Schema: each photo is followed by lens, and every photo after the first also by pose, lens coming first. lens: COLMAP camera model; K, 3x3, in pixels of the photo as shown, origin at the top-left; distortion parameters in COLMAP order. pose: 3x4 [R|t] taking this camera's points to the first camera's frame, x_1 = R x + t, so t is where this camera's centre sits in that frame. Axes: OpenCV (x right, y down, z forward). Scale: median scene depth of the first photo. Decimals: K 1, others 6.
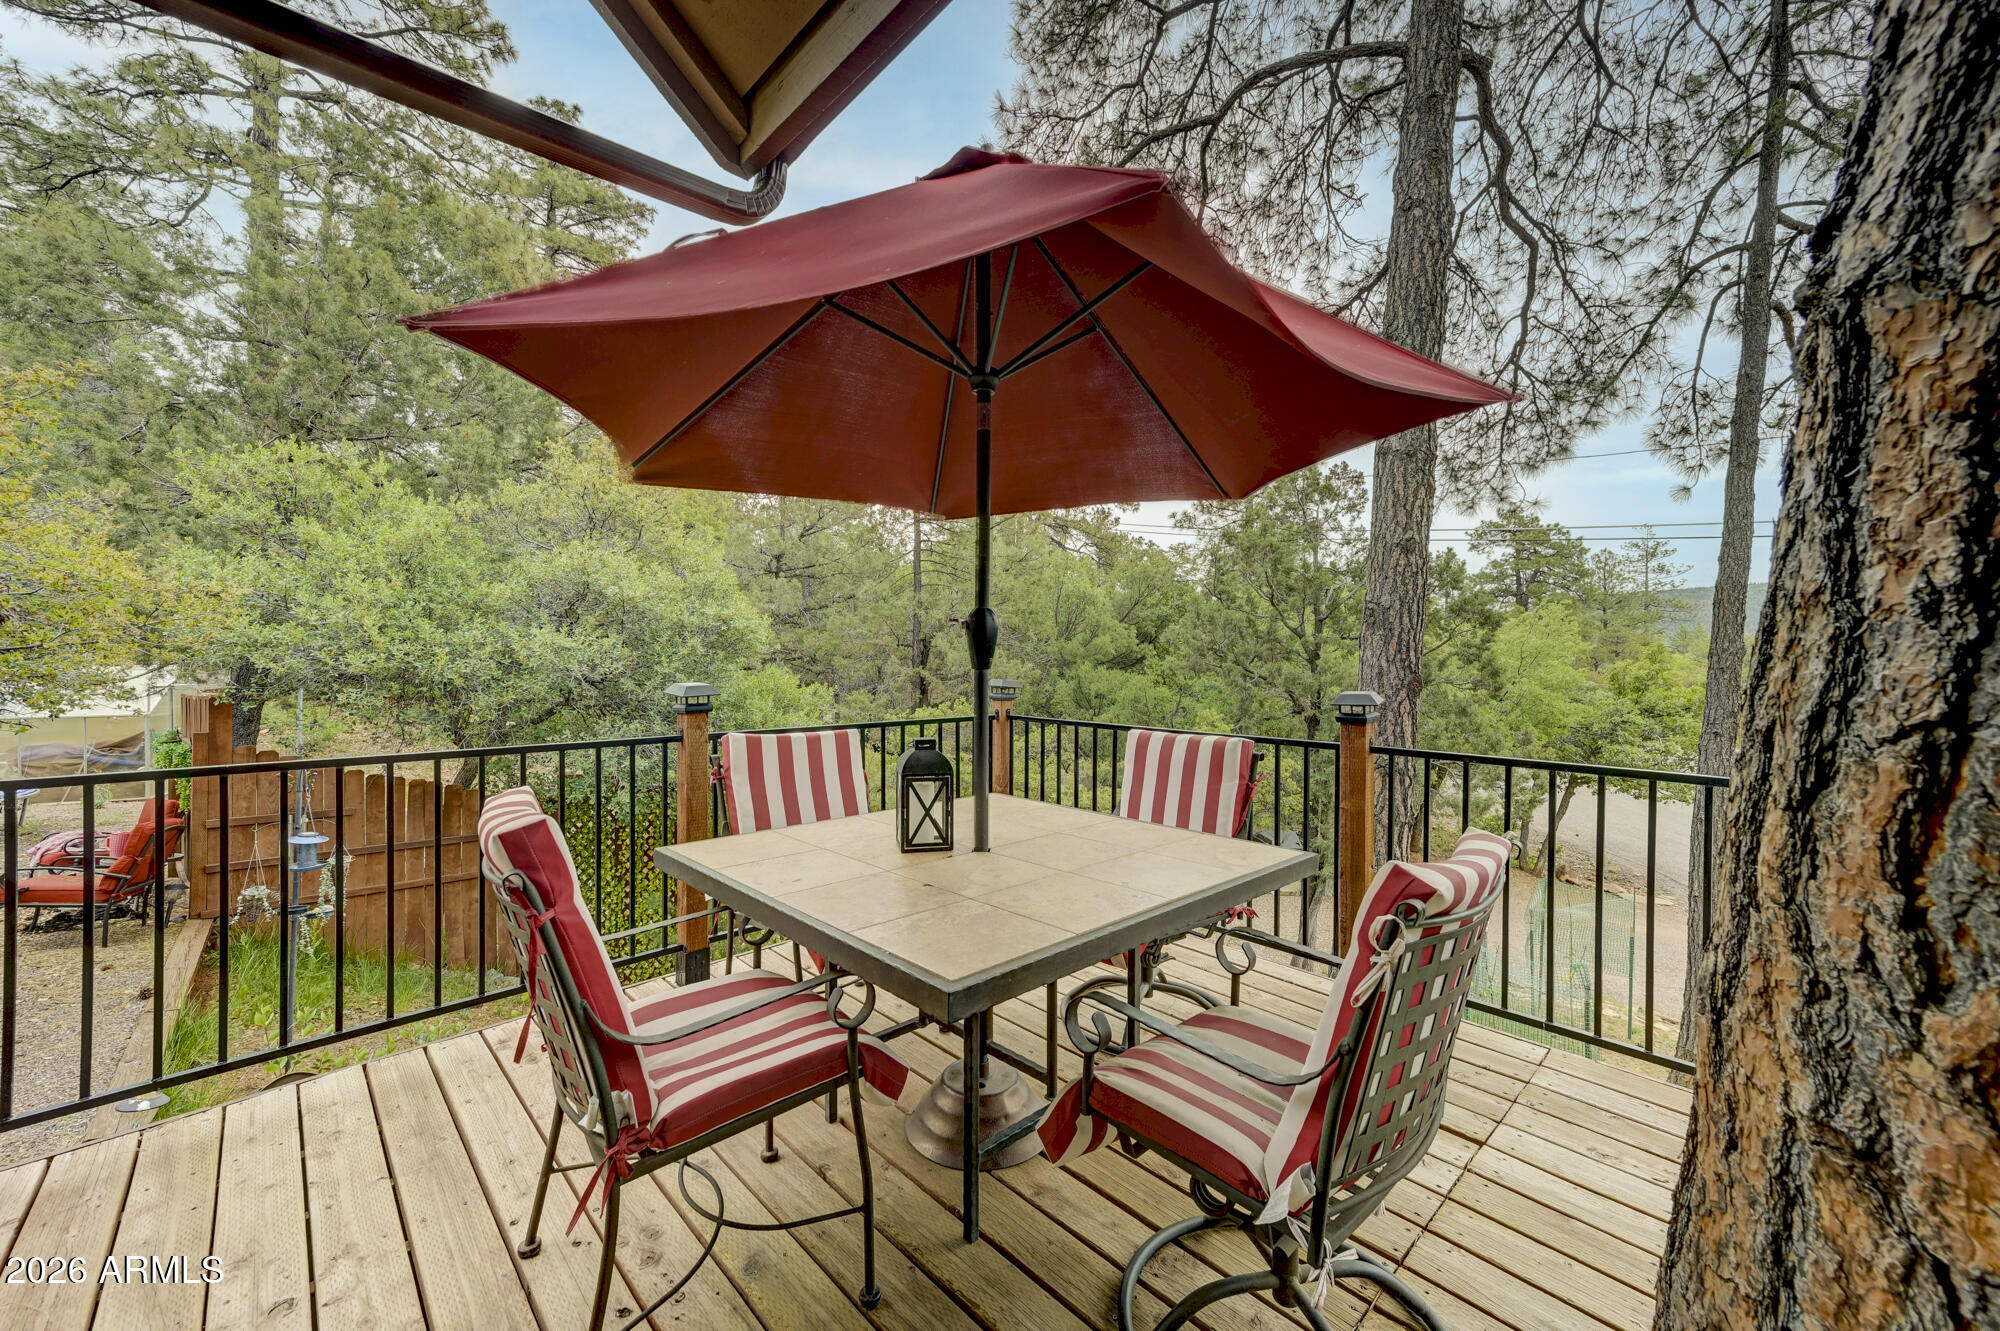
lens RADIAL K [[758.1, 0, 1000.0], [0, 758.1, 665.5], [0, 0, 1]] dist [0.000777, 0.010390]
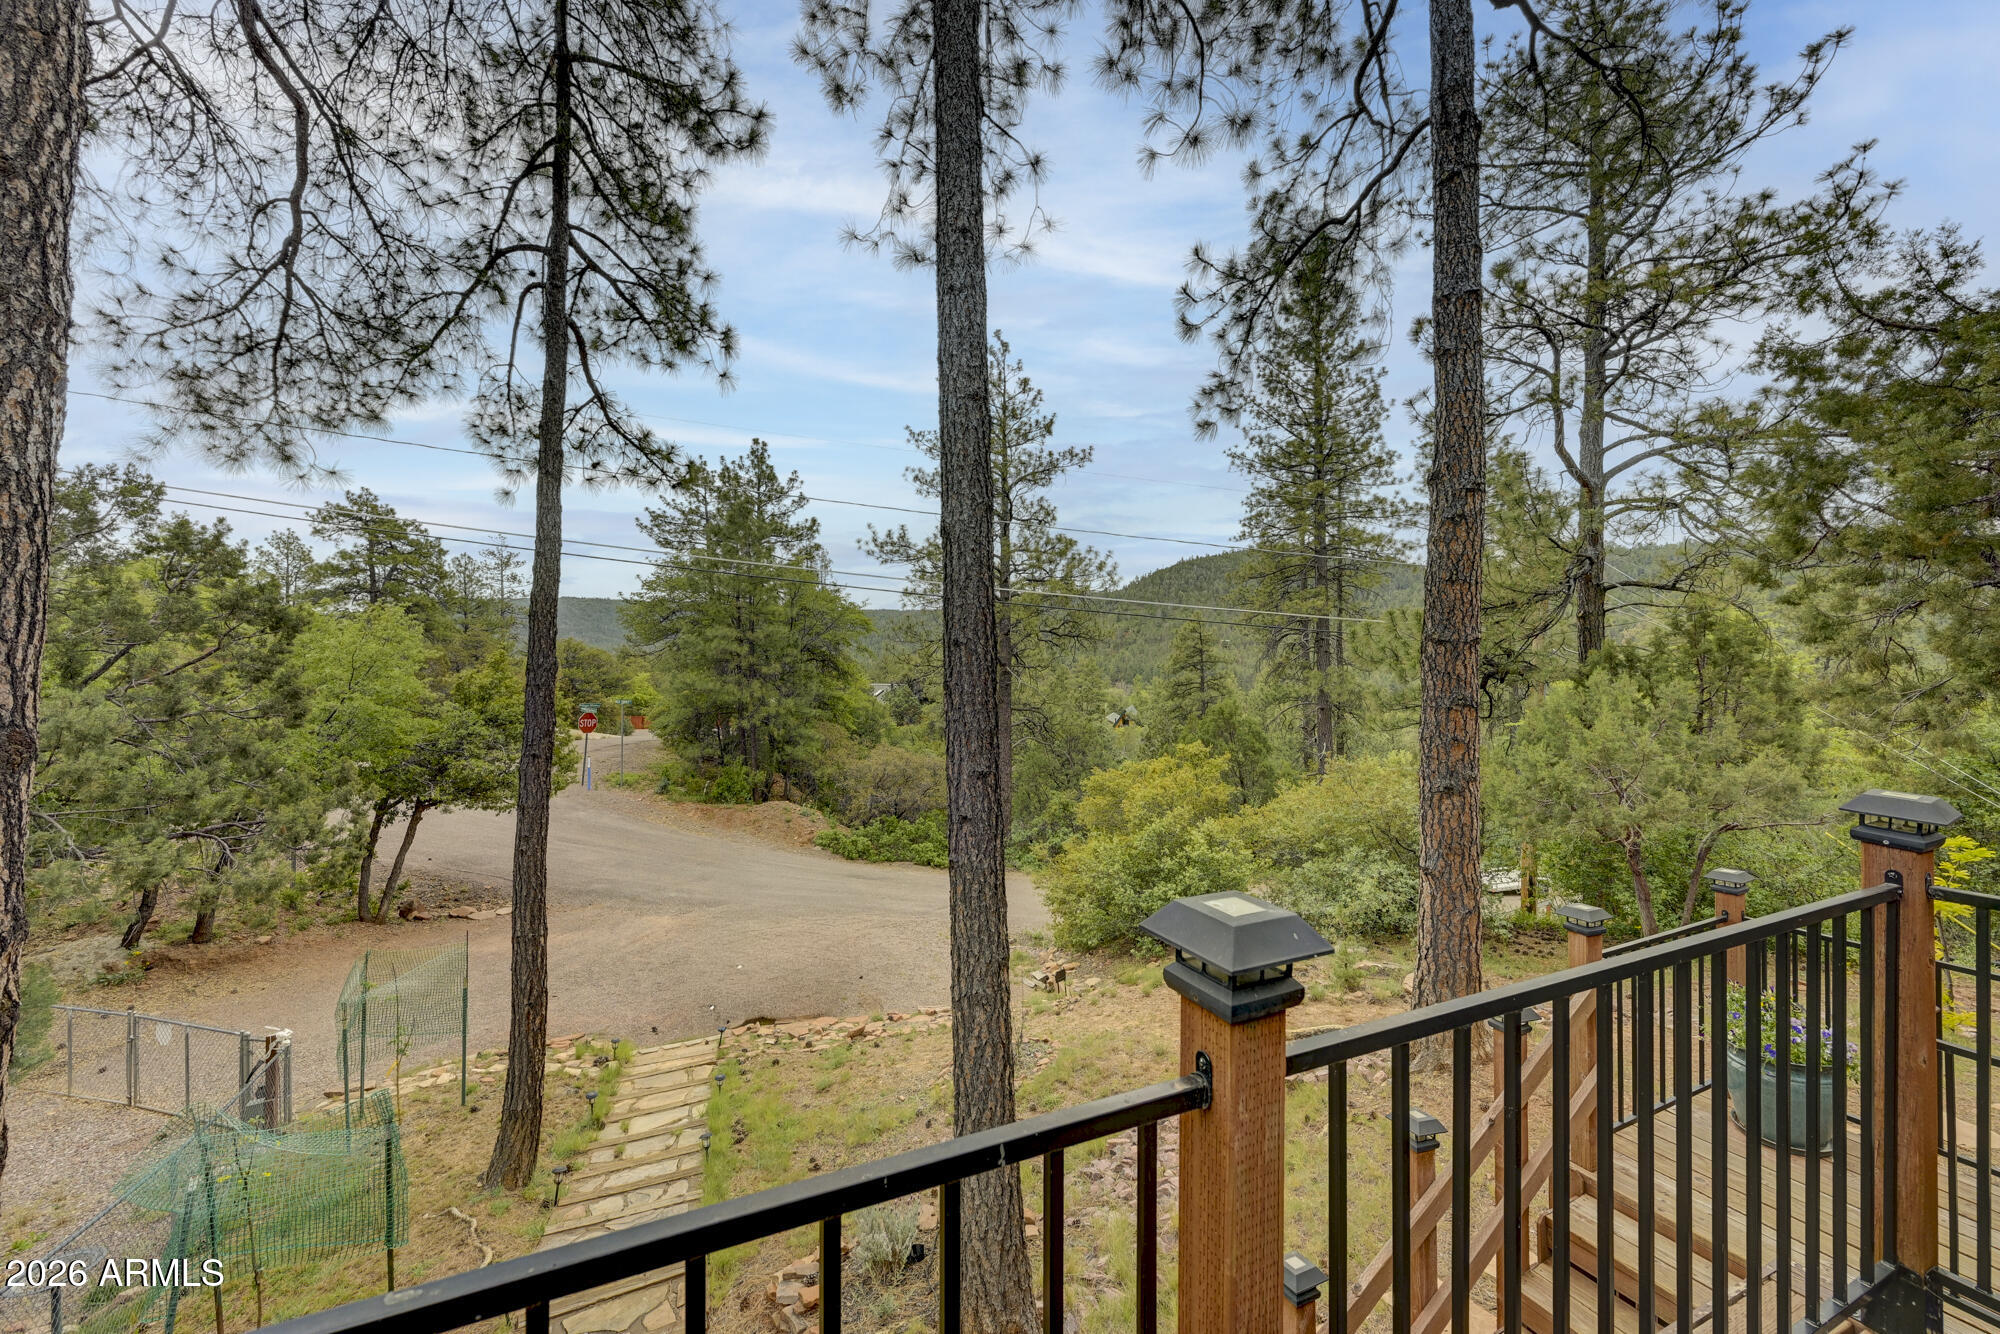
lens RADIAL K [[797.3, 0, 1000.0], [0, 797.3, 667.0], [0, 0, 1]] dist [0.000078, -0.000168]
pose [[0.305973, -0.016516, 0.951897, 0.146576], [0.019530, 0.999748, 0.011068, -0.014868], [-0.951840, 0.015204, 0.306219, 0.125364]]
